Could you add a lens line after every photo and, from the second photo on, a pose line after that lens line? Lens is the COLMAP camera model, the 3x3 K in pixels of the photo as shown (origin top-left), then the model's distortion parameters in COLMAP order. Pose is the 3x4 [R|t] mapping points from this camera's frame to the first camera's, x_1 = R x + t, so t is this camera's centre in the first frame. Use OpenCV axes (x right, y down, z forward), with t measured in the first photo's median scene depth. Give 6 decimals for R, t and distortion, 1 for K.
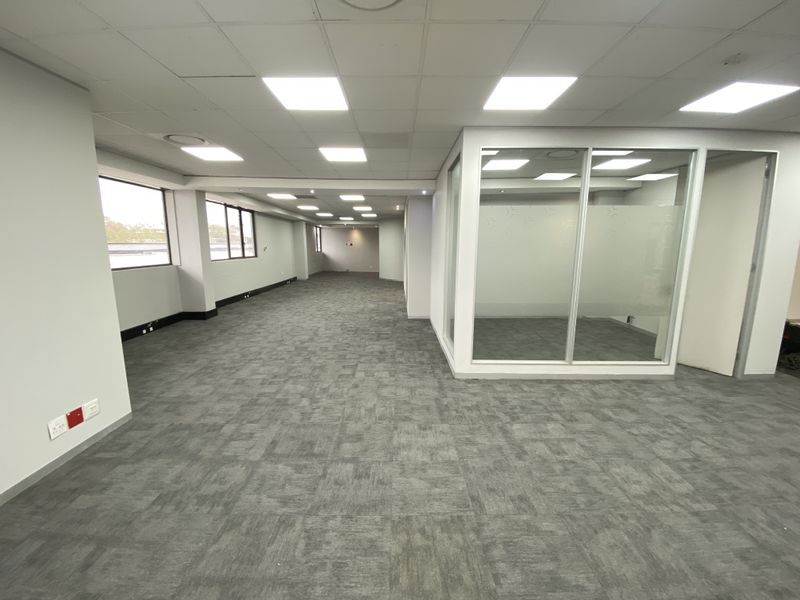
lens RADIAL K [[327.6, 0, 397.9], [0, 327.6, 298.2], [0, 0, 1]] dist [0.018275, -0.021213]
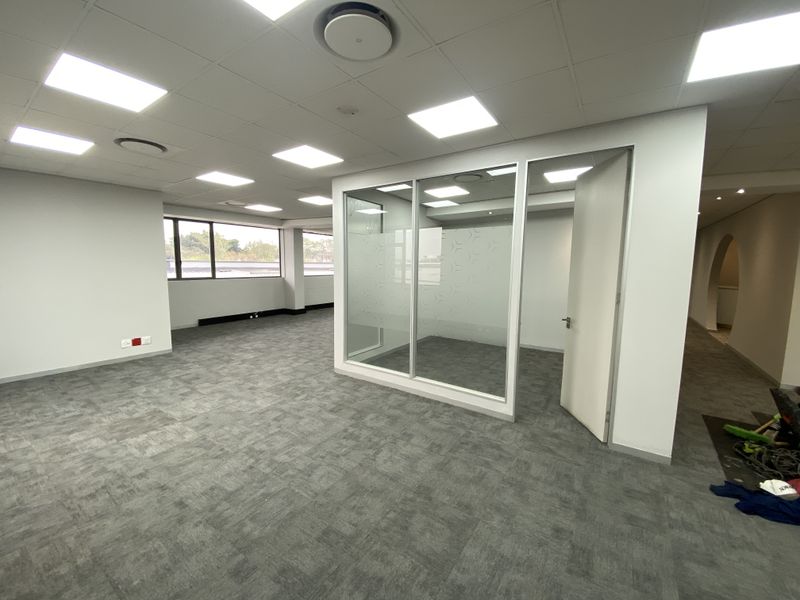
lens RADIAL K [[327.6, 0, 397.9], [0, 327.6, 298.2], [0, 0, 1]] dist [0.018275, -0.021213]
pose [[0.824783, 0.065426, -0.561652, 1.076914], [-0.099098, 0.994636, -0.029661, -0.022204], [0.556698, 0.080123, 0.826842, 0.082882]]
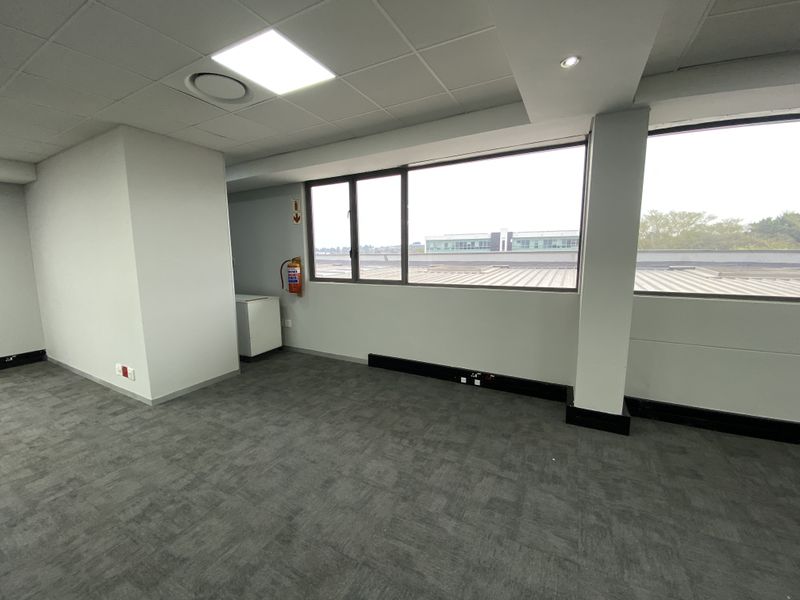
lens RADIAL K [[327.6, 0, 397.9], [0, 327.6, 298.2], [0, 0, 1]] dist [0.018275, -0.021213]
pose [[-0.467326, 0.113758, -0.876736, -0.203848], [-0.137828, 0.970187, 0.199349, -0.262254], [0.873275, 0.214000, -0.437715, 1.688207]]
